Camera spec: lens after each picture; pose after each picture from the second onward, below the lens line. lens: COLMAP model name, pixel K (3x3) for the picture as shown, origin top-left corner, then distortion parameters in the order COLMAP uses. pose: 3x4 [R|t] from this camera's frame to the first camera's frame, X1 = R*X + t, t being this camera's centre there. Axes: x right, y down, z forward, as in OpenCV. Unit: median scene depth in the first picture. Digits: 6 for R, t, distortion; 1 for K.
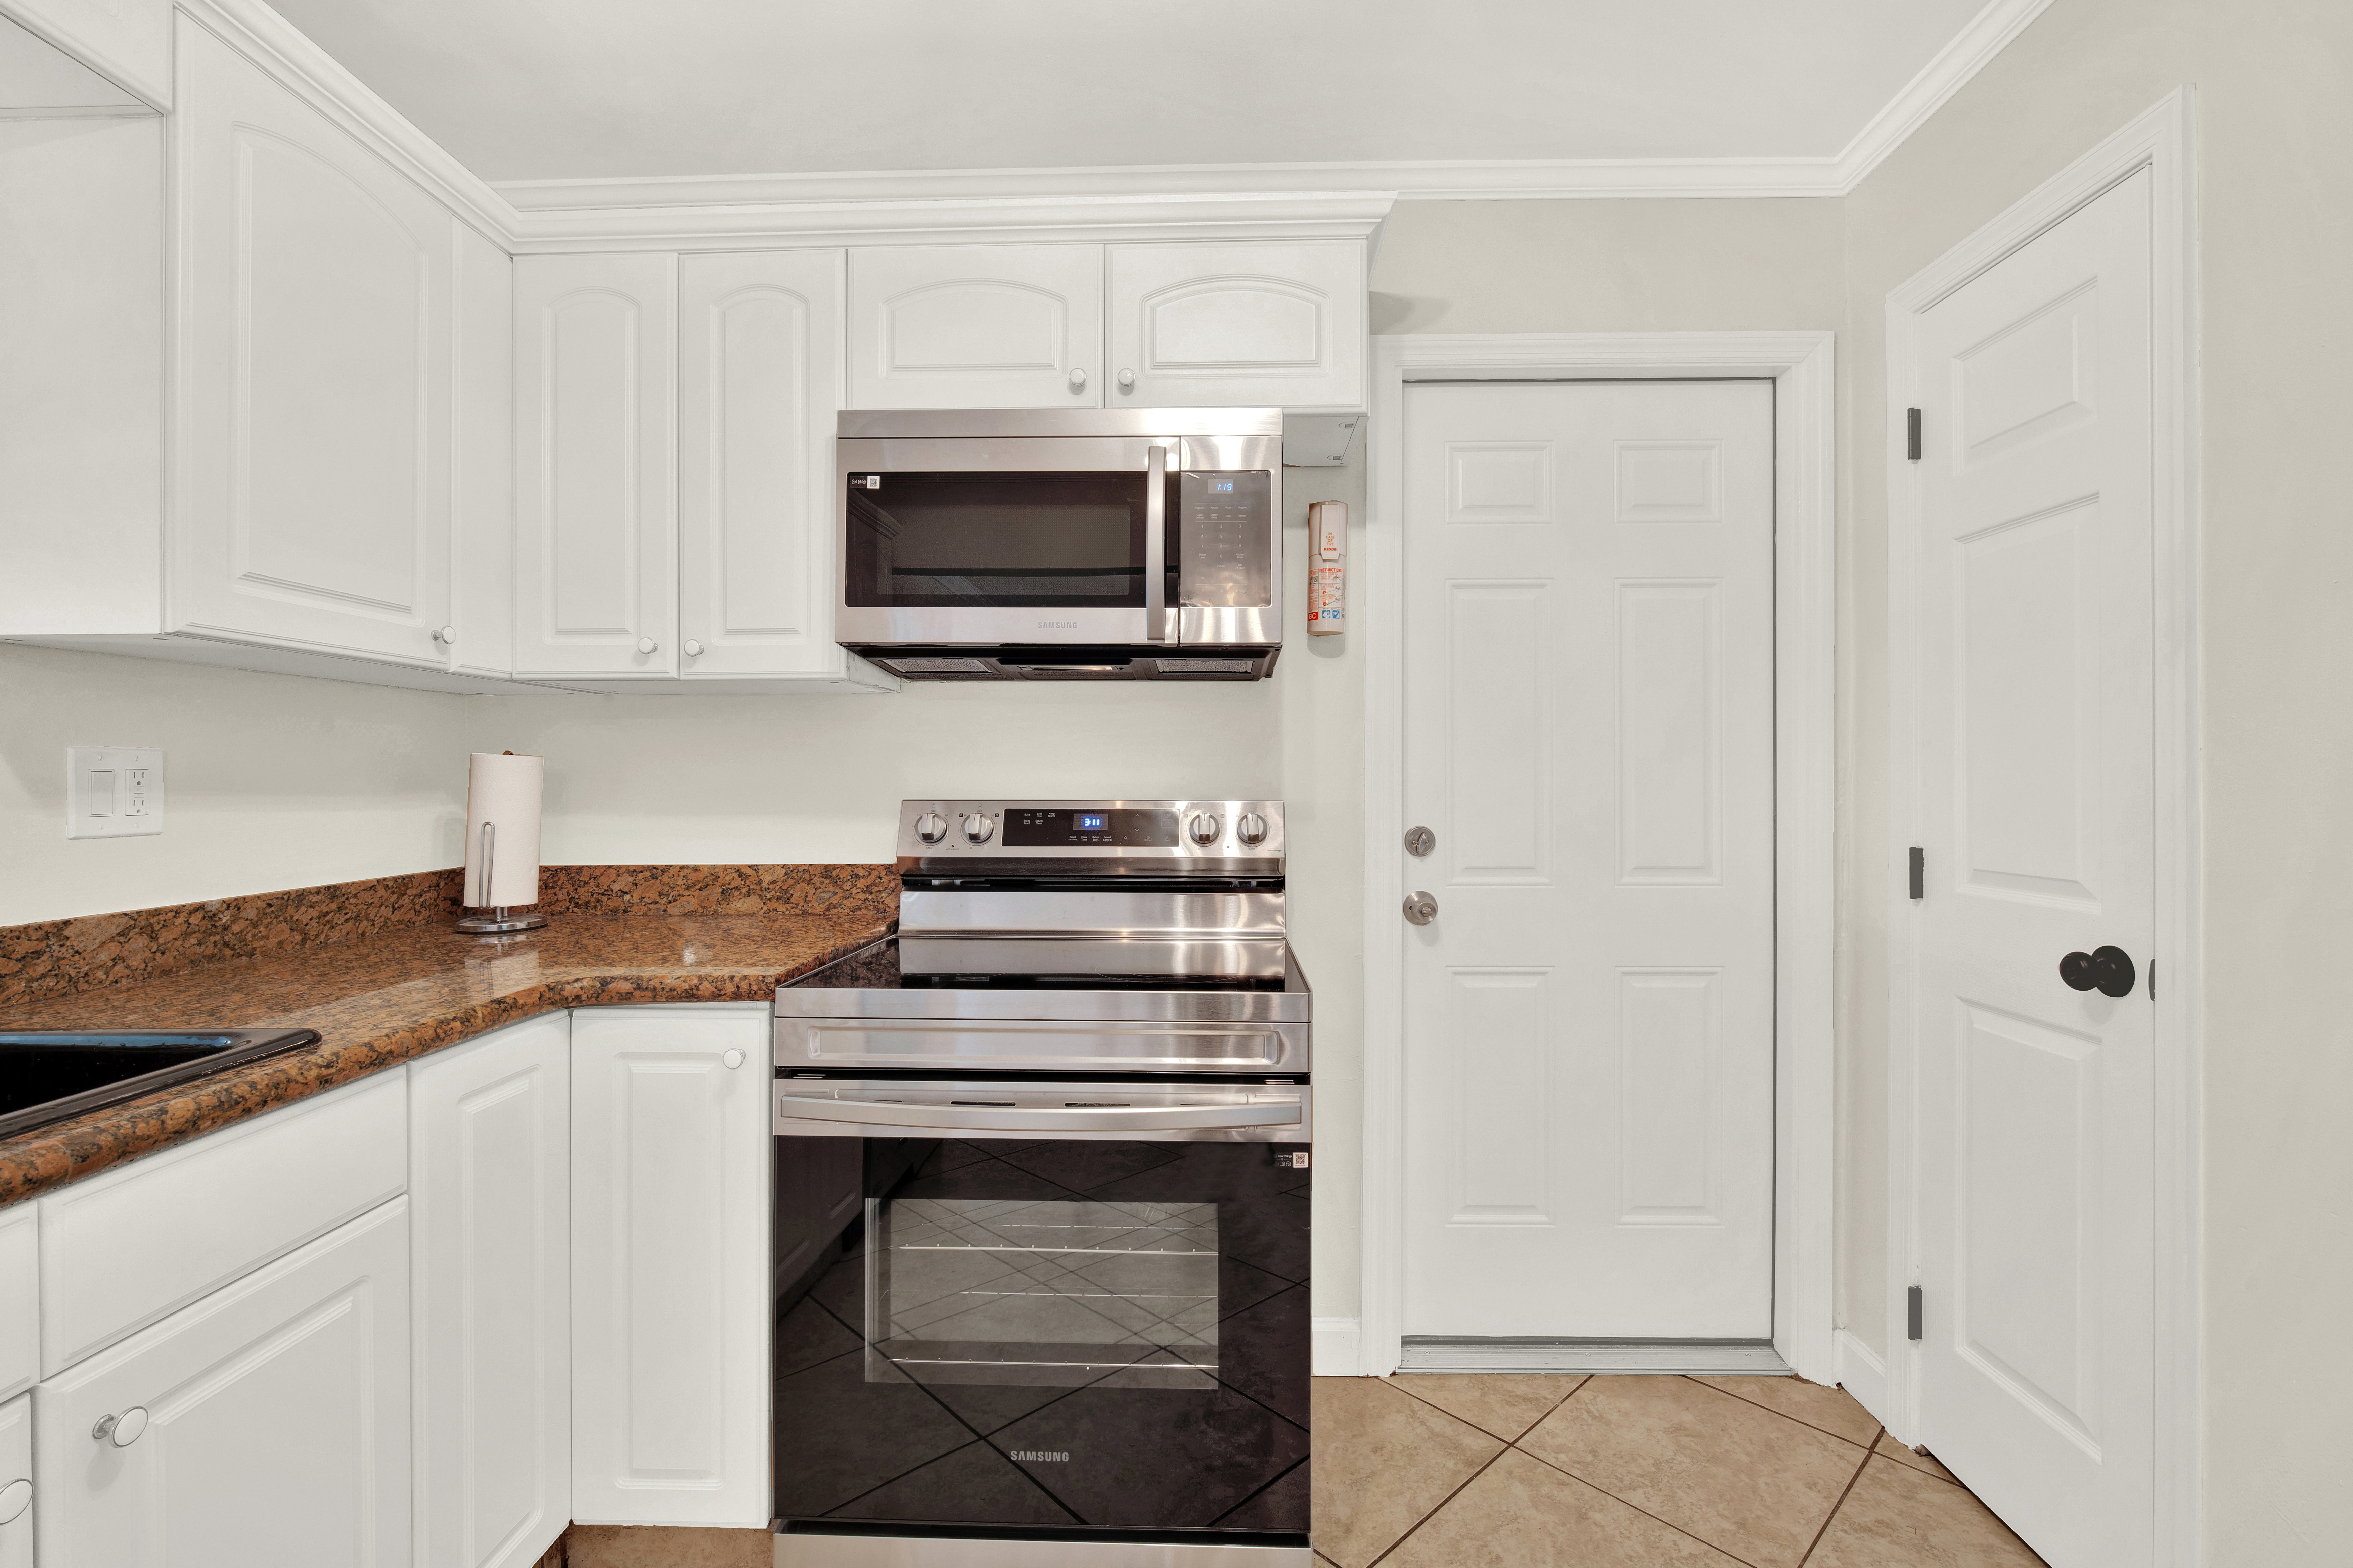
lens RADIAL K [[1033.6, 0, 1180.7], [0, 1033.6, 773.2], [0, 0, 1]] dist [-0.011566, 0.002482]
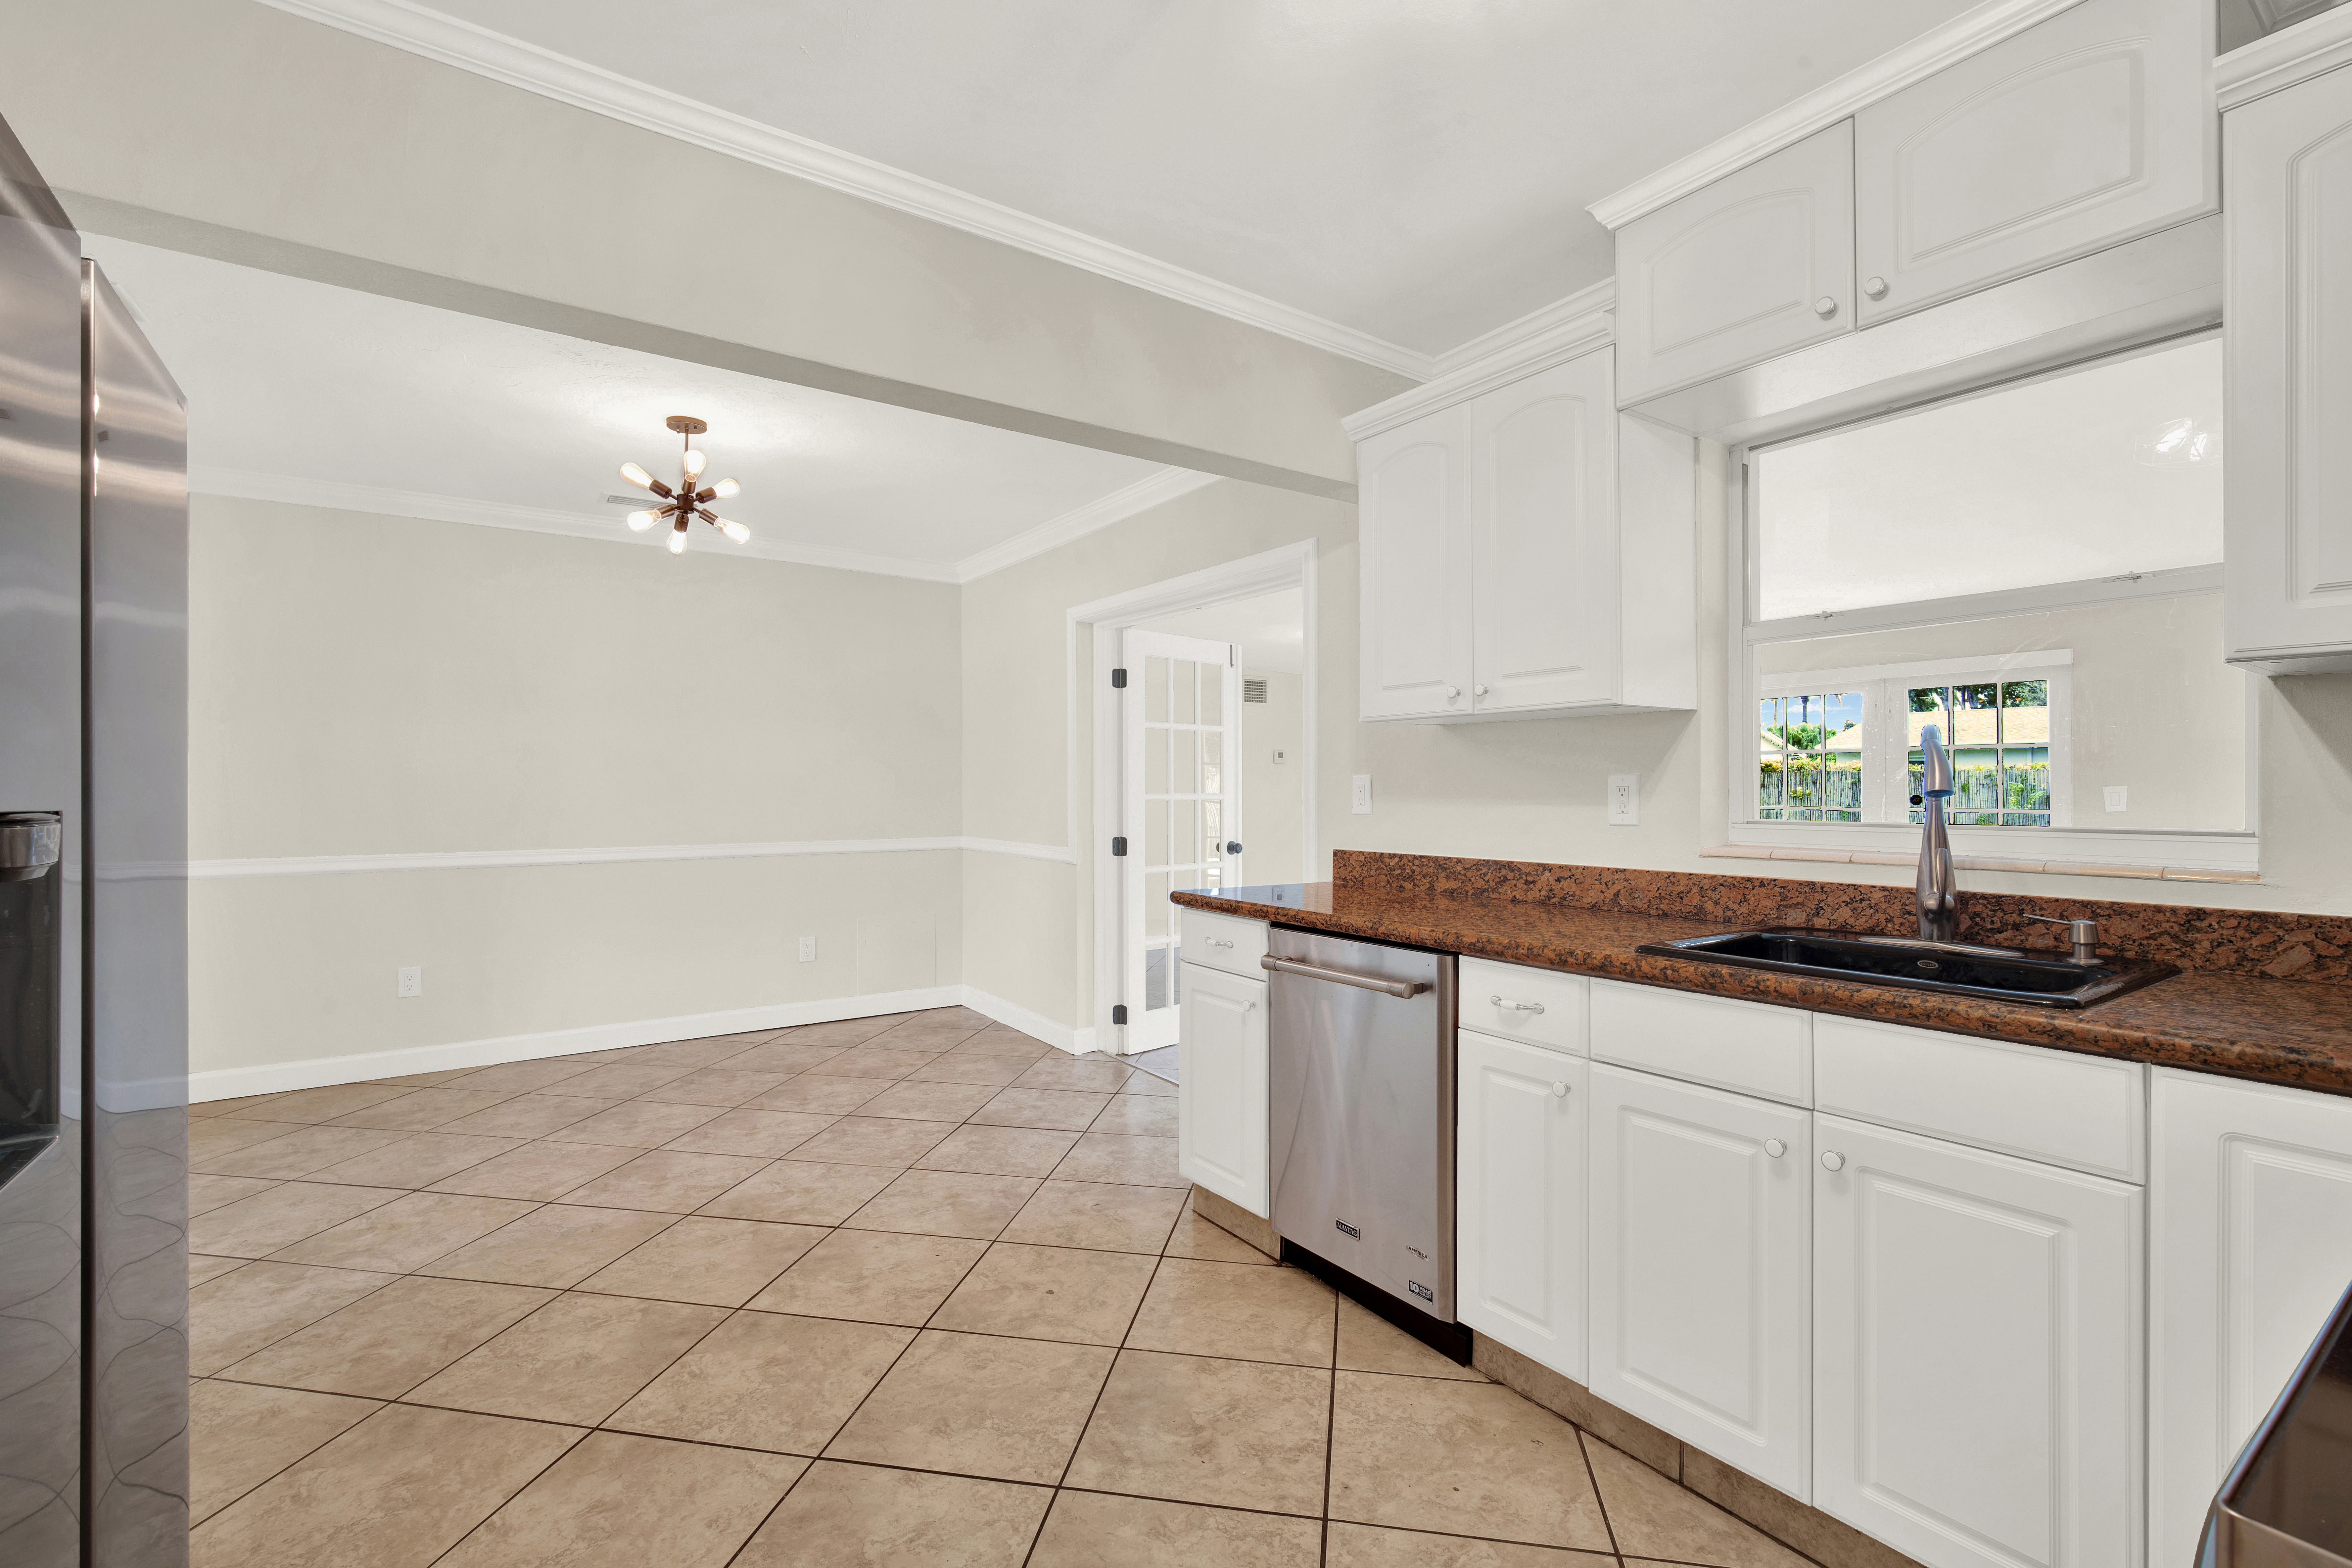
lens RADIAL K [[1033.2, 0, 1181.5], [0, 1033.2, 784.3], [0, 0, 1]] dist [-0.011566, 0.002482]
pose [[-0.799659, -0.000894, -0.600453, 0.443456], [0.001985, 0.999989, -0.004132, 0.002202], [0.600451, -0.004496, -0.799649, 0.850275]]
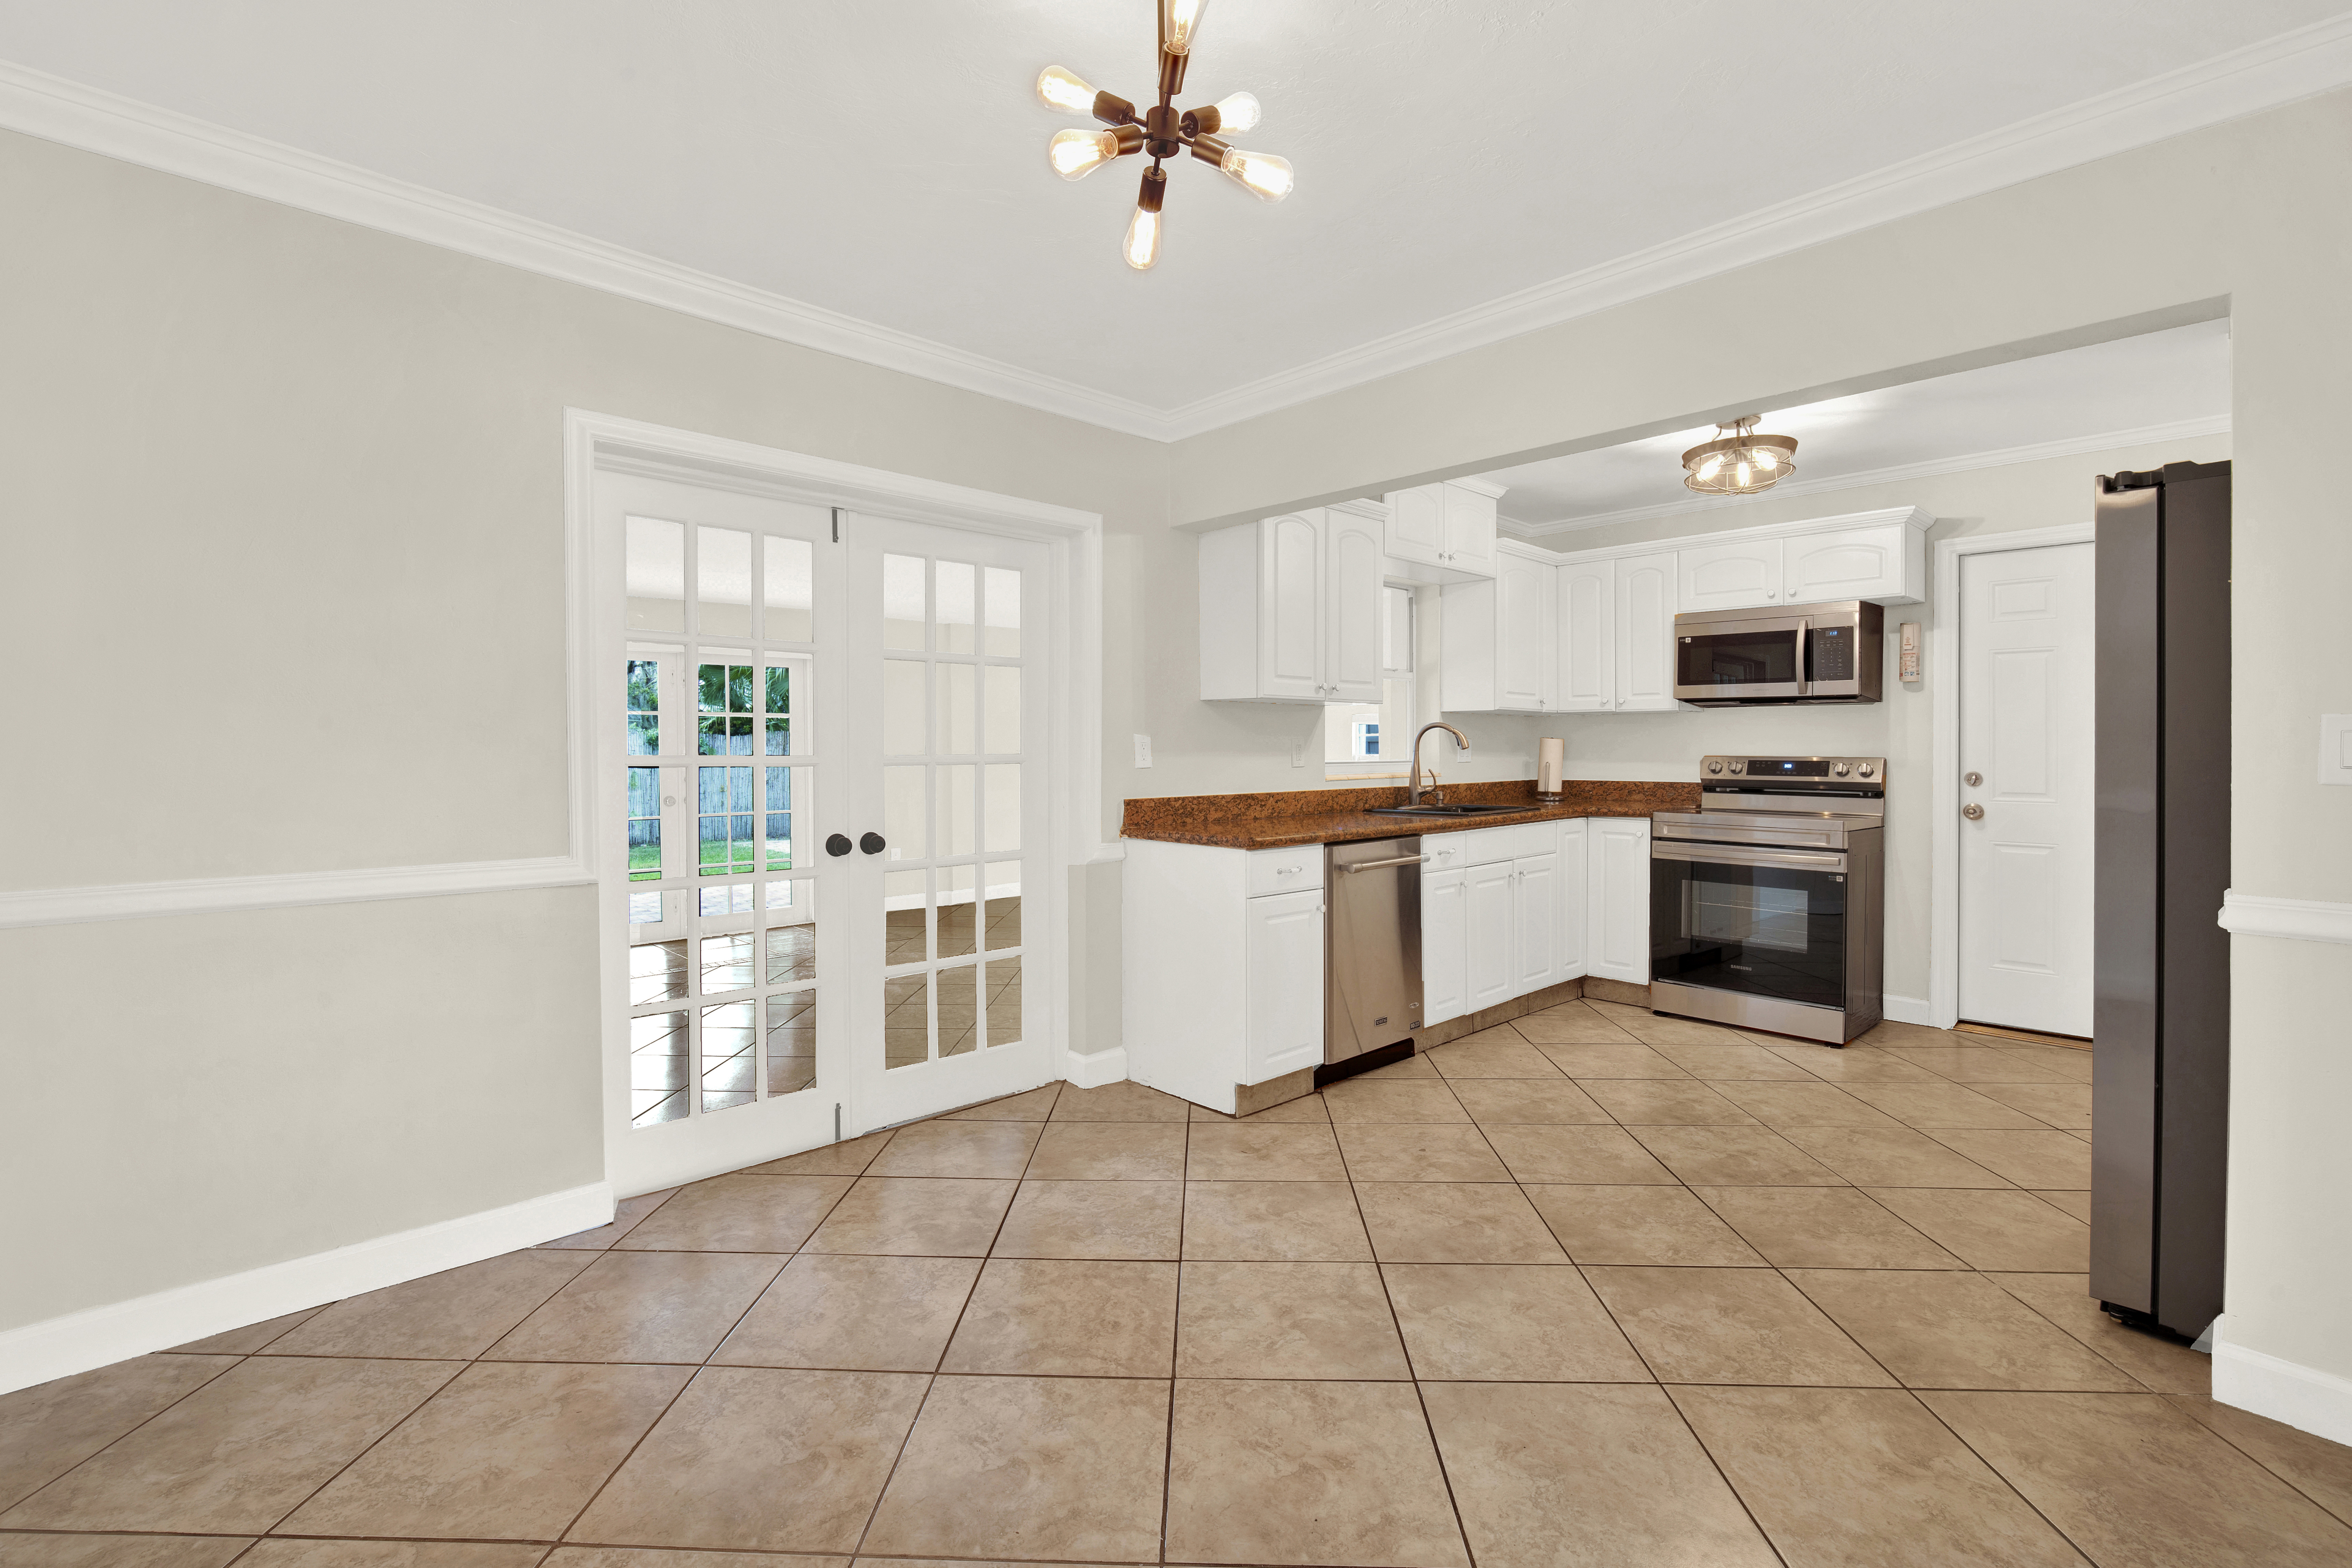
lens RADIAL K [[1033.3, 0, 1172.2], [0, 1033.3, 755.8], [0, 0, 1]] dist [-0.011566, 0.002482]
pose [[0.704199, 0.006926, -0.709968, 0.678955], [0.000017, 0.999952, 0.009772, 0.002373], [0.710002, -0.006894, 0.704166, -1.898386]]
